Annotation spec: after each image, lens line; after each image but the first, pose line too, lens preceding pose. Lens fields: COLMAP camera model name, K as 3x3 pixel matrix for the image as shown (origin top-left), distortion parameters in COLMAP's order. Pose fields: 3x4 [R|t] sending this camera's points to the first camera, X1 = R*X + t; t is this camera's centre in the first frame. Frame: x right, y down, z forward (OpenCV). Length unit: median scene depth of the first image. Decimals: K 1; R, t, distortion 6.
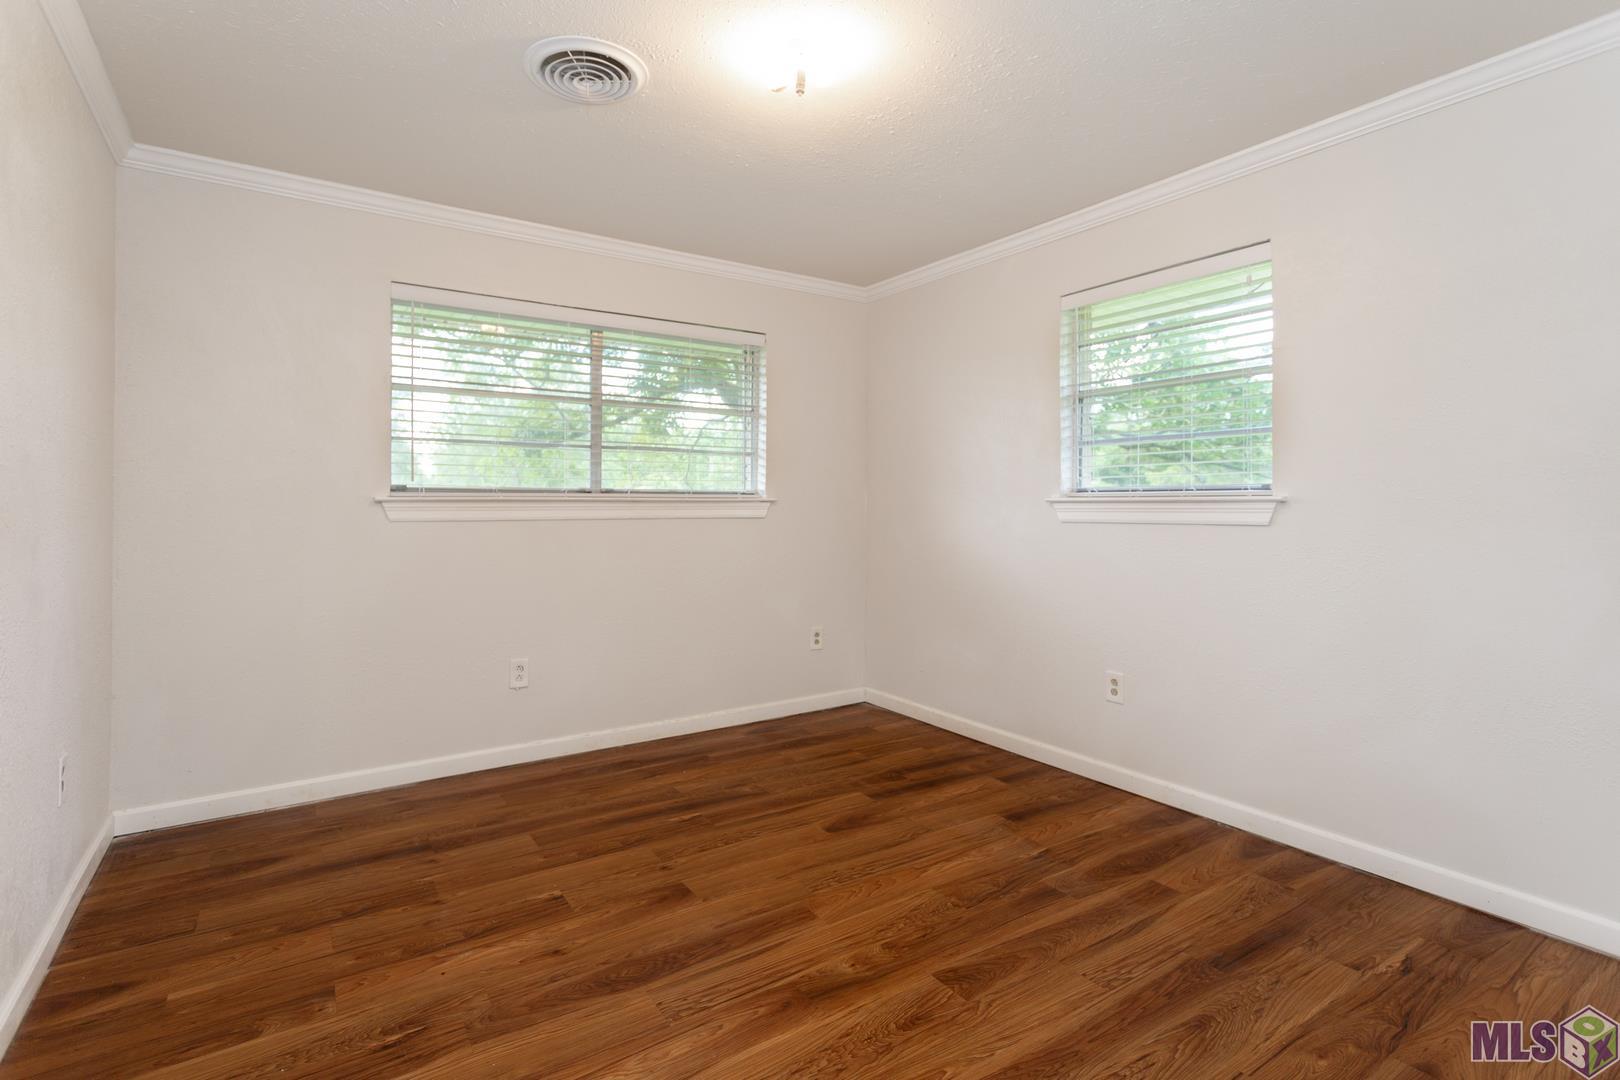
lens RADIAL K [[785.9, 0, 806.0], [0, 785.9, 546.2], [0, 0, 1]] dist [0.003492, -0.000013]
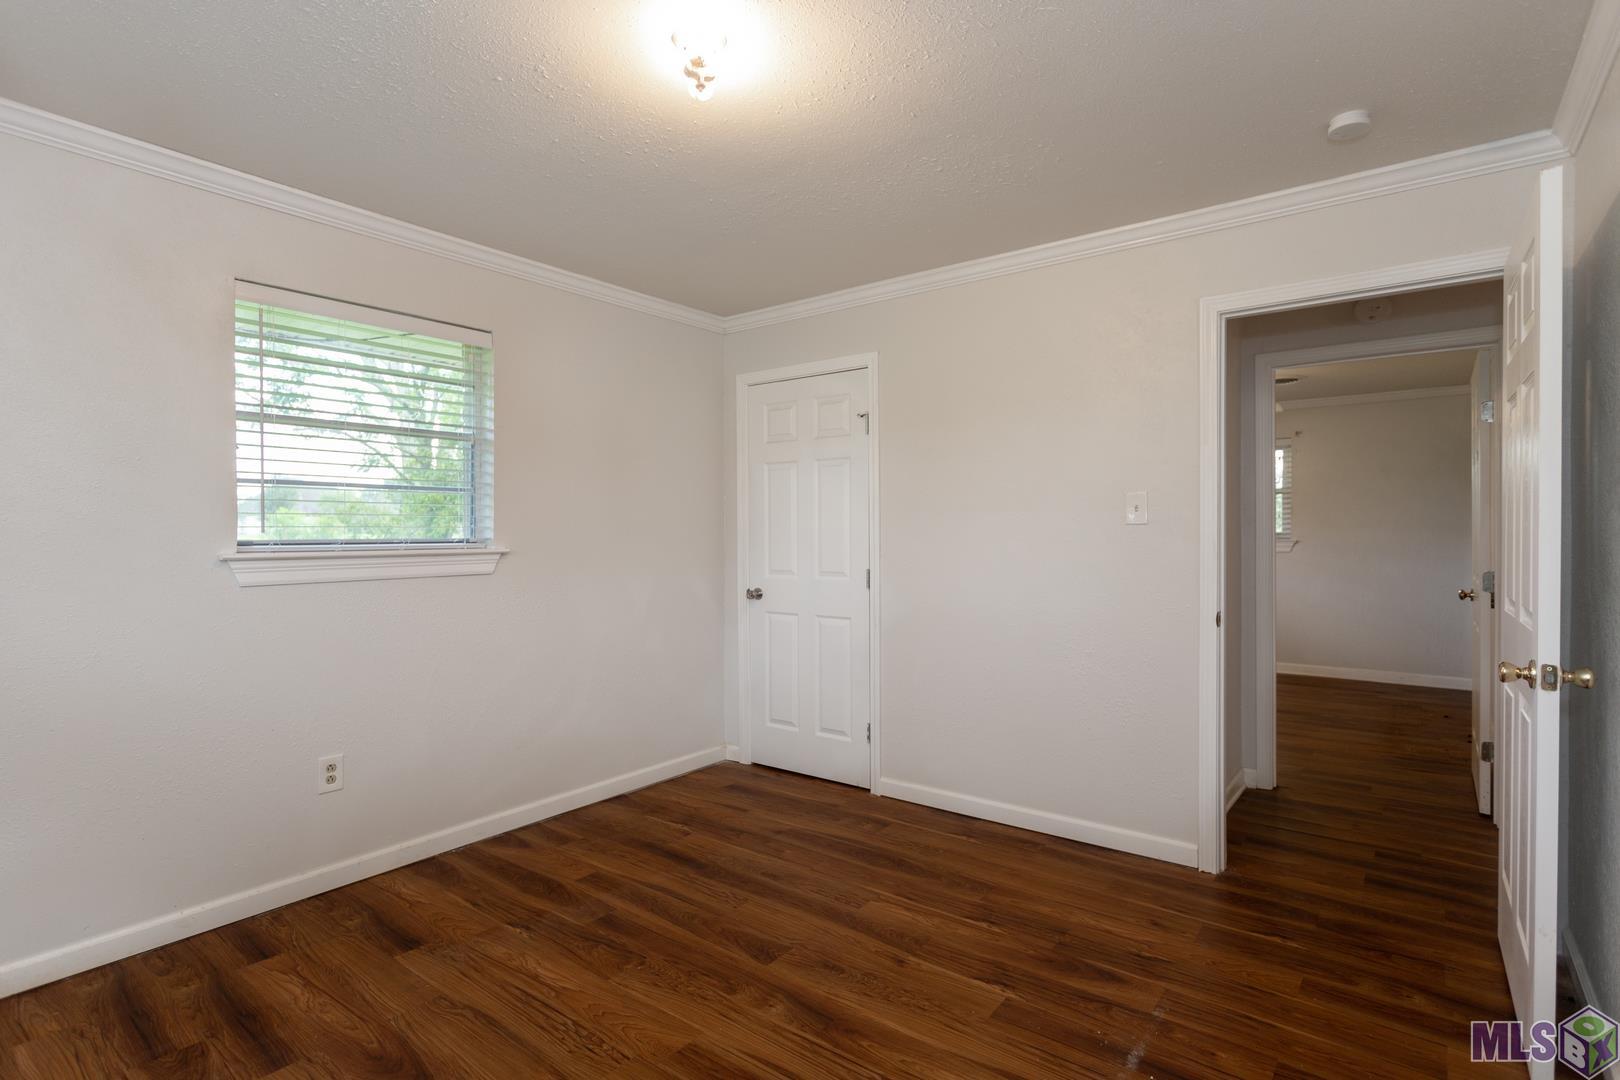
lens RADIAL K [[794.9, 0, 806.5], [0, 794.9, 531.7], [0, 0, 1]] dist [-0.002878, 0.000672]
pose [[-0.312240, -0.001400, 0.950002, -0.777587], [0.052251, 0.998460, 0.018645, -0.092557], [-0.948565, 0.055460, -0.311686, 1.014948]]
